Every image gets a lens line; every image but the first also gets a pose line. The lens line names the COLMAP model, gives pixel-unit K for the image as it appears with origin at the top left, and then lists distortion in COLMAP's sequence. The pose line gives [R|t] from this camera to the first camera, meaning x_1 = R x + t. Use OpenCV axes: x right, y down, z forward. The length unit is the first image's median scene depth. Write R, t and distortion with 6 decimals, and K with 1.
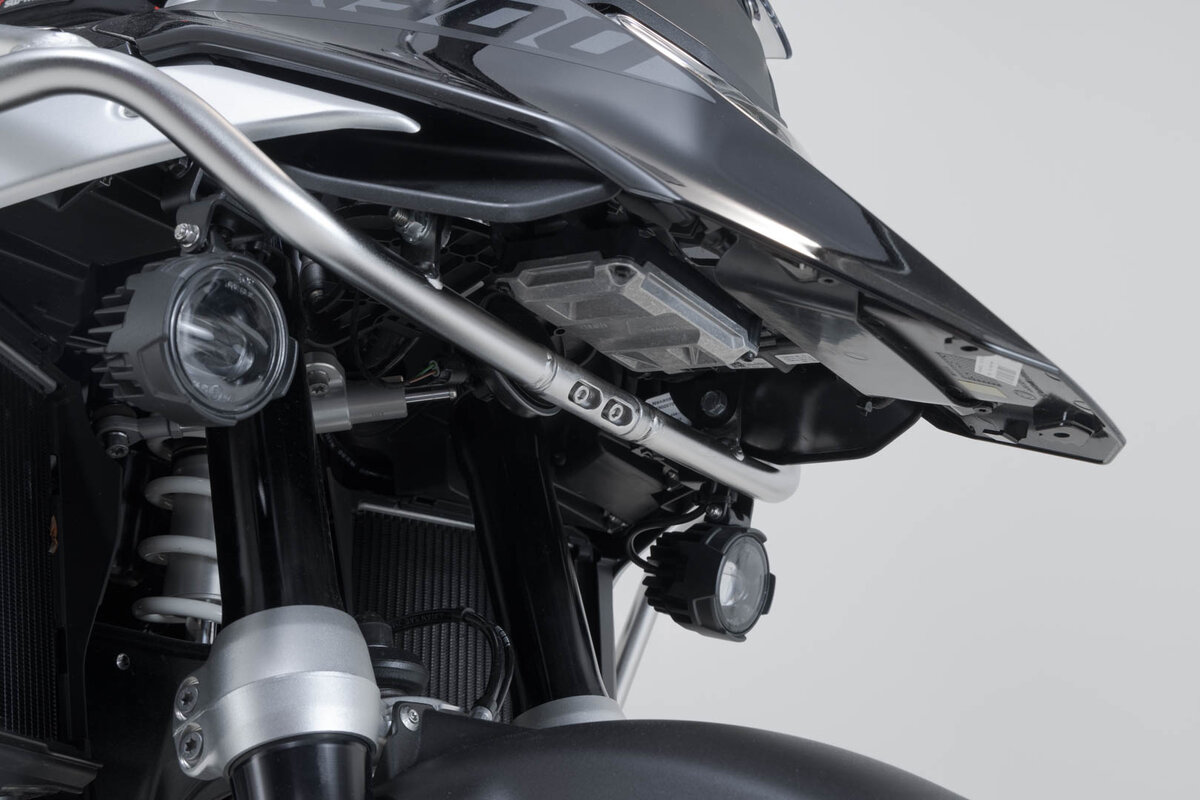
lens RADIAL K [[1464.8, 0, 594.9], [0, 1464.8, 404.7], [0, 0, 1]] dist [0.109632, 0.000000]
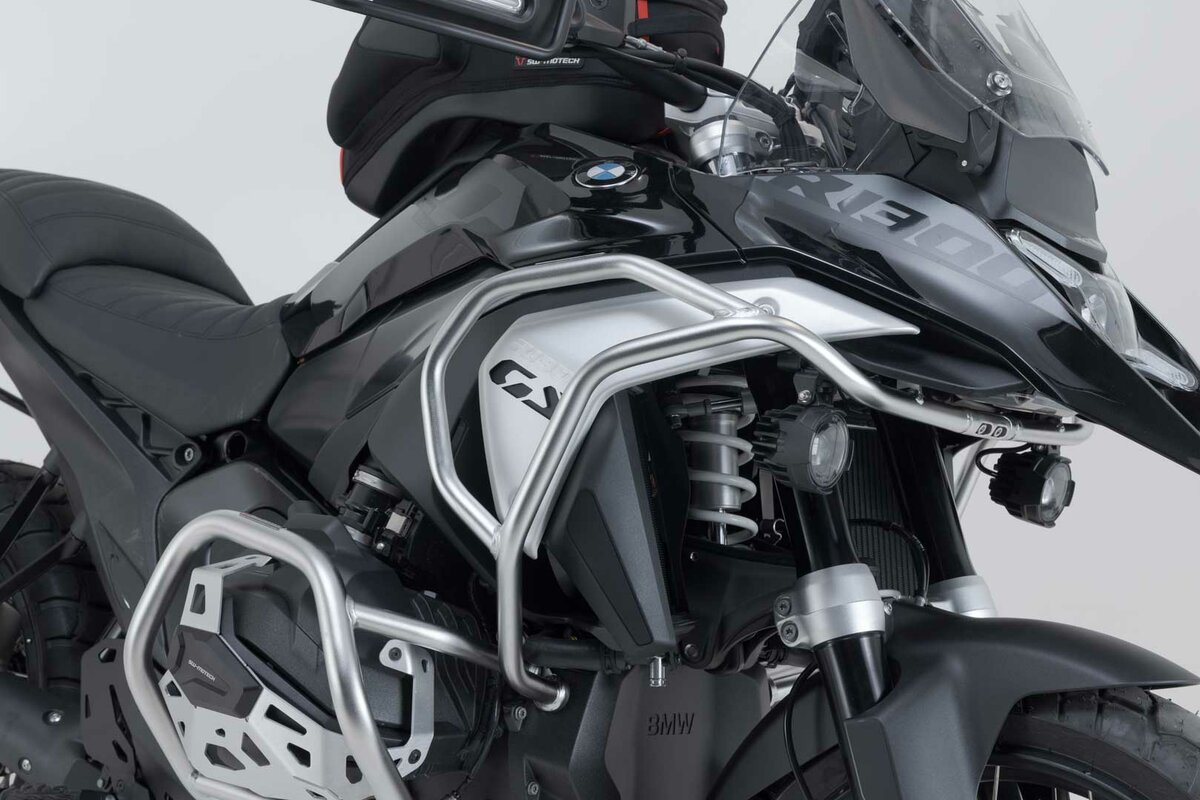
lens RADIAL K [[2087.9, 0, 609.6], [0, 2087.9, 399.9], [0, 0, 1]] dist [0.039292, 0.000000]
pose [[0.999484, 0.000803, -0.032102, -0.315899], [0.008342, 0.958872, 0.283716, -0.635821], [0.031010, -0.283838, 0.958371, -1.170226]]
